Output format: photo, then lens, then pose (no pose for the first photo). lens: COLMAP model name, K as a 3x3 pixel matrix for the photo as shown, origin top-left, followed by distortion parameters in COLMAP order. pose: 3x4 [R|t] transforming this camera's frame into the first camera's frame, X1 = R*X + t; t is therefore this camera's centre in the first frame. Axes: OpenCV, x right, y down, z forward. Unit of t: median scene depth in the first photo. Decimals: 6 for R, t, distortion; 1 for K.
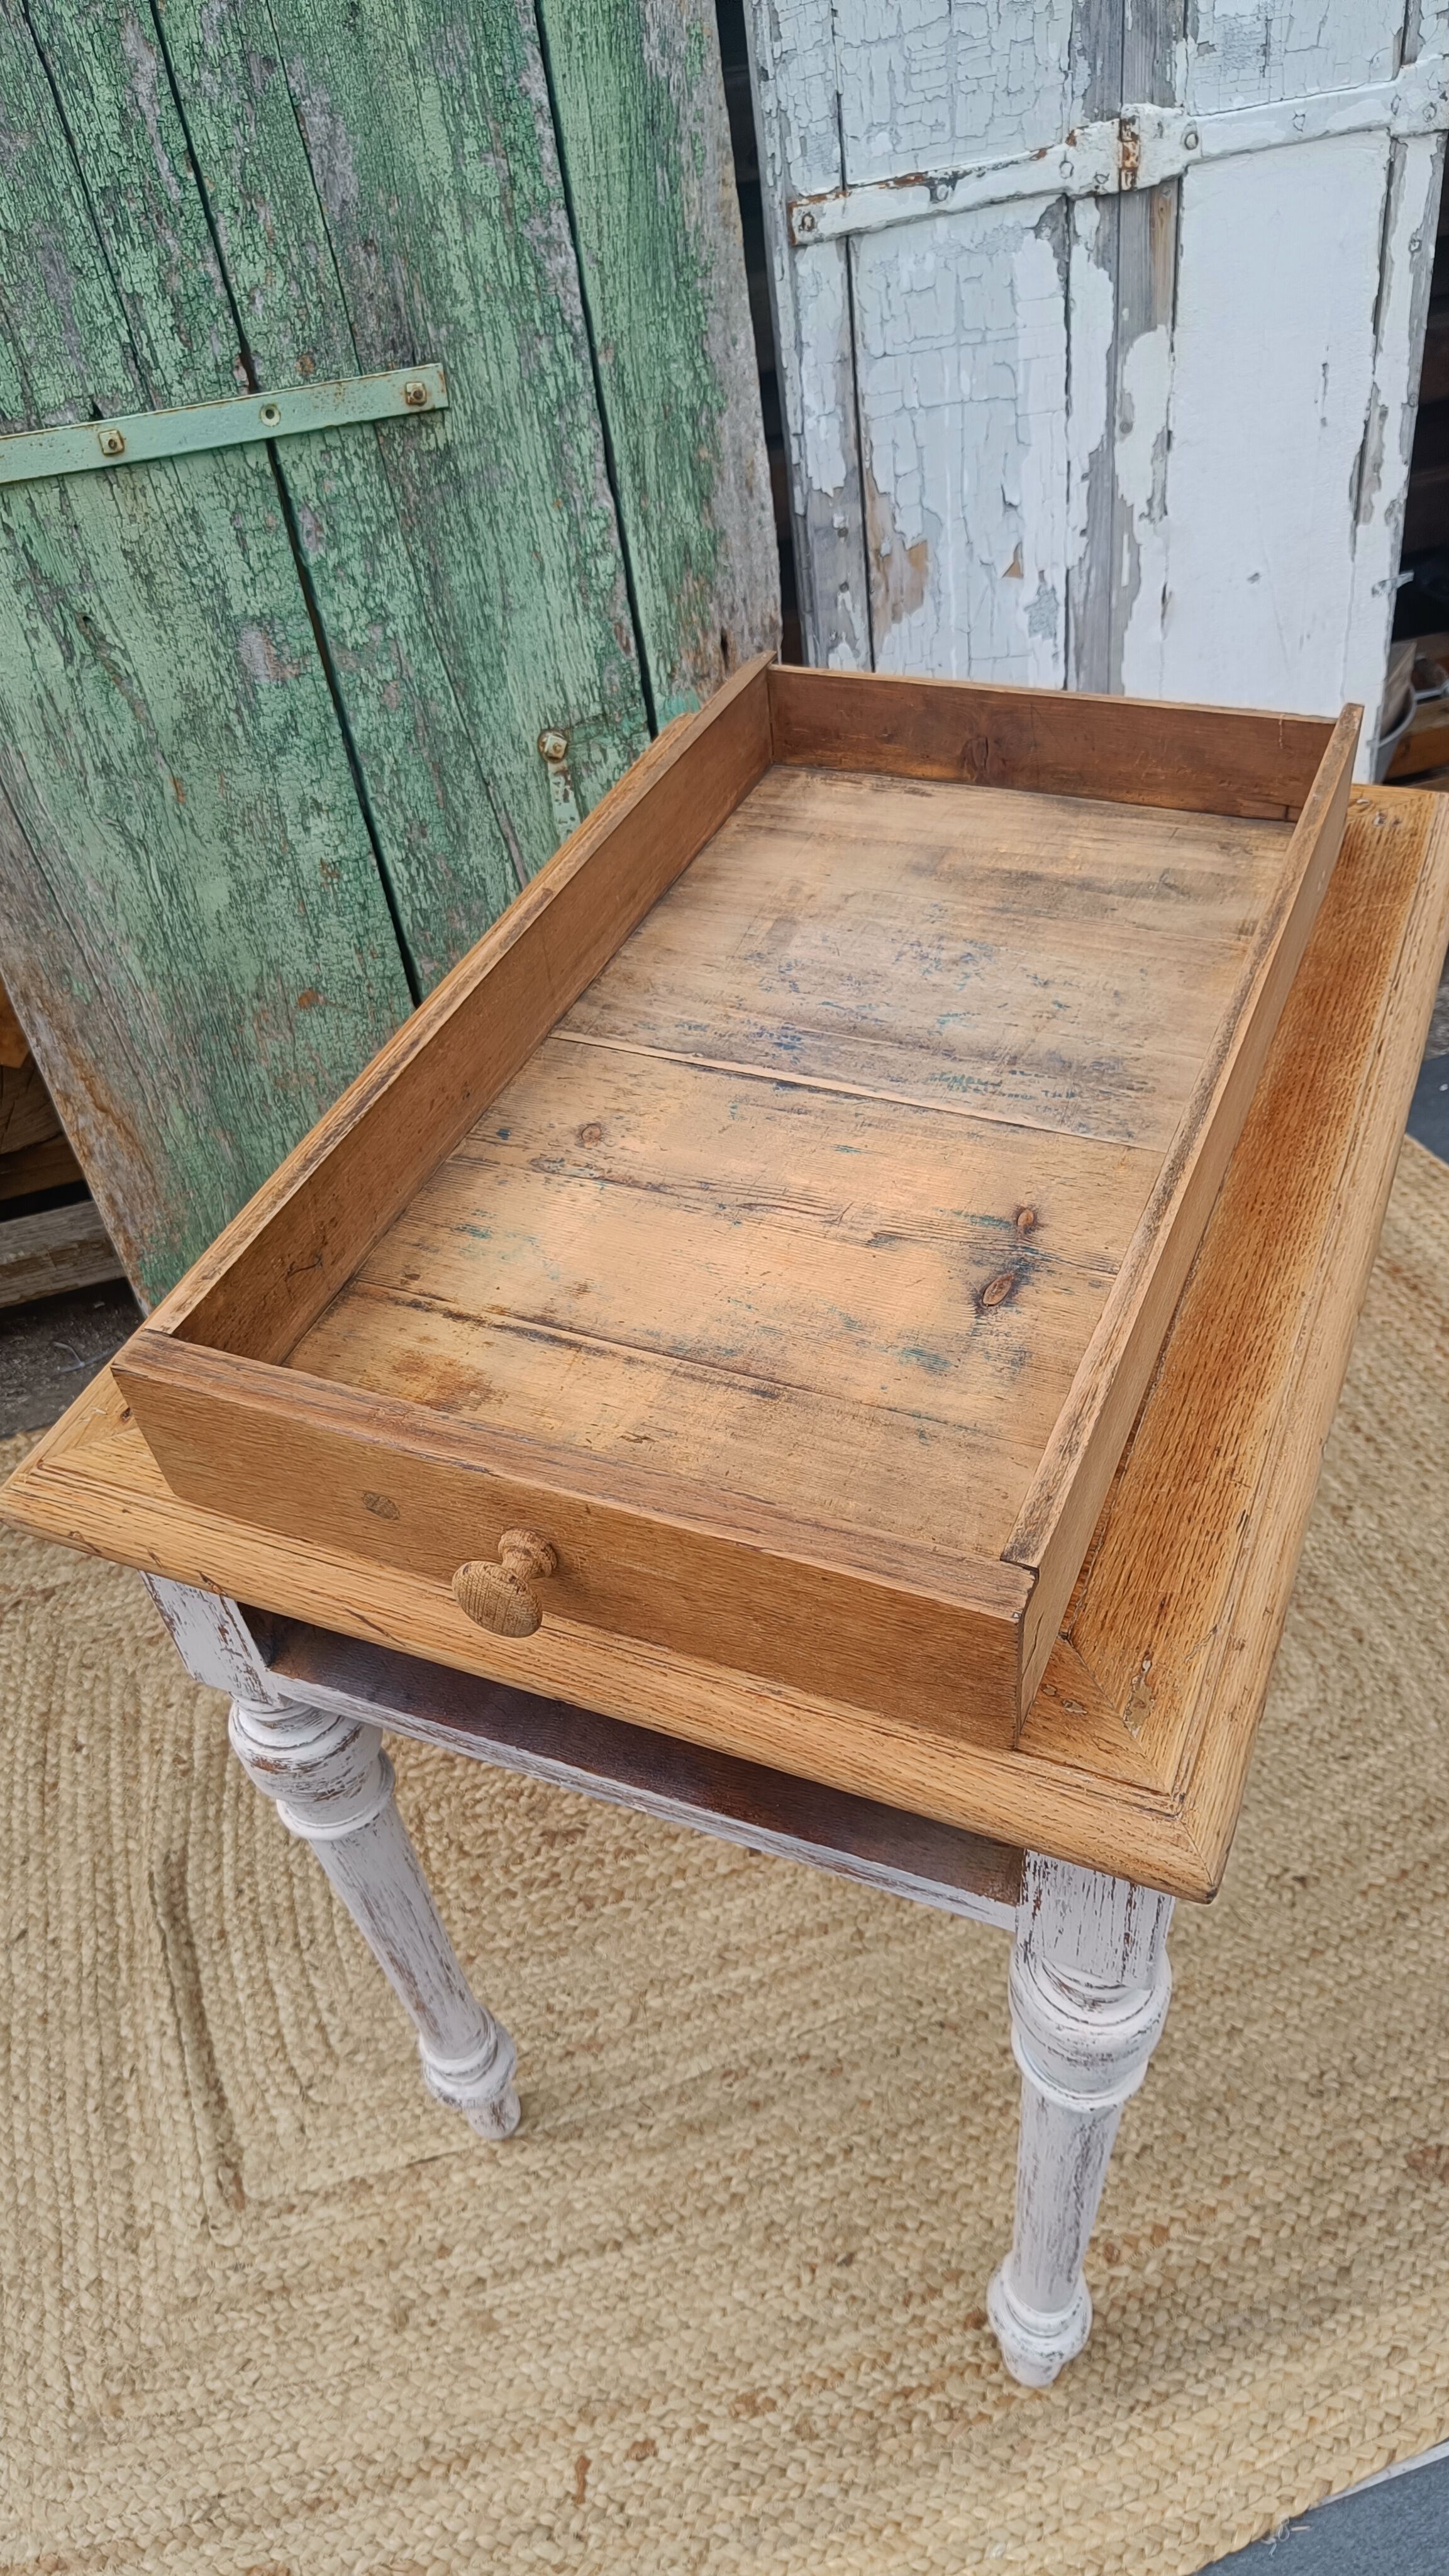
lens RADIAL K [[1836.4, 0, 739.2], [0, 1836.4, 1302.2], [0, 0, 1]] dist [-0.004441, 0.006543]
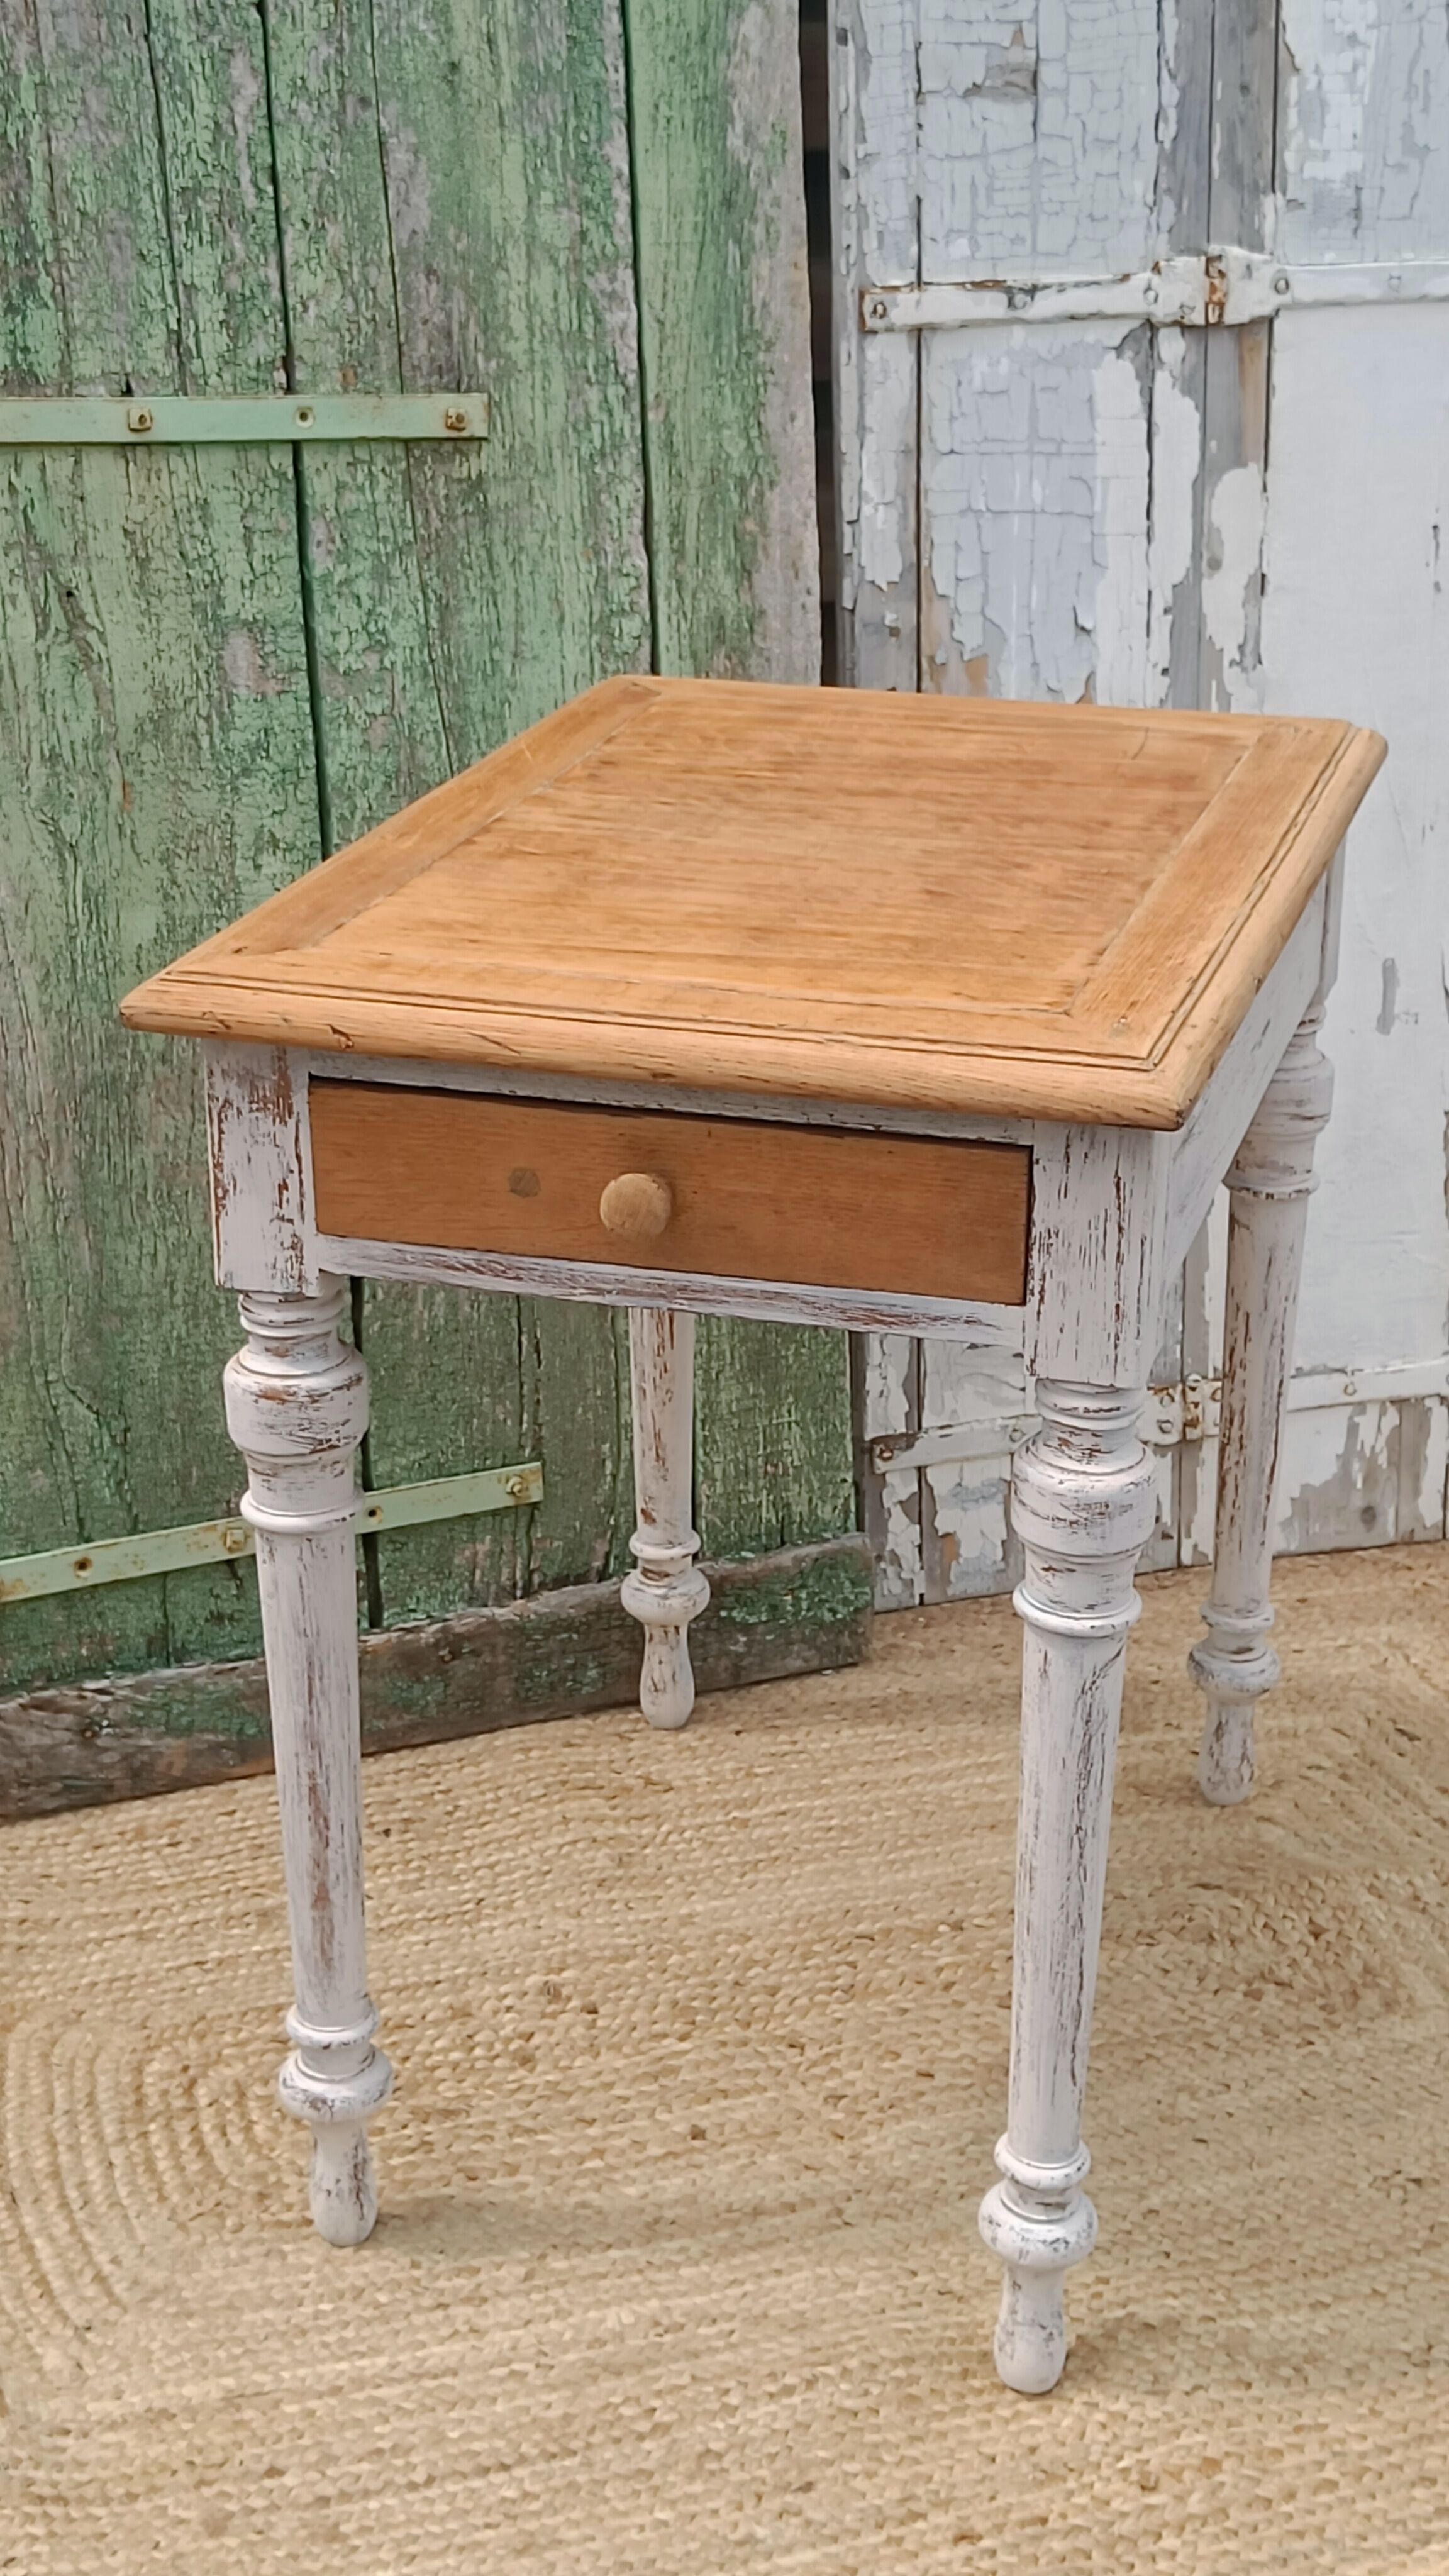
lens RADIAL K [[3683.3, 0, 767.8], [0, 3683.3, 1242.8], [0, 0, 1]] dist [0.030028, 0.000000]
pose [[0.995714, 0.082181, 0.042435, -0.061747], [-0.059603, 0.920976, -0.385034, 0.597736], [-0.070724, 0.380854, 0.921926, -0.578801]]
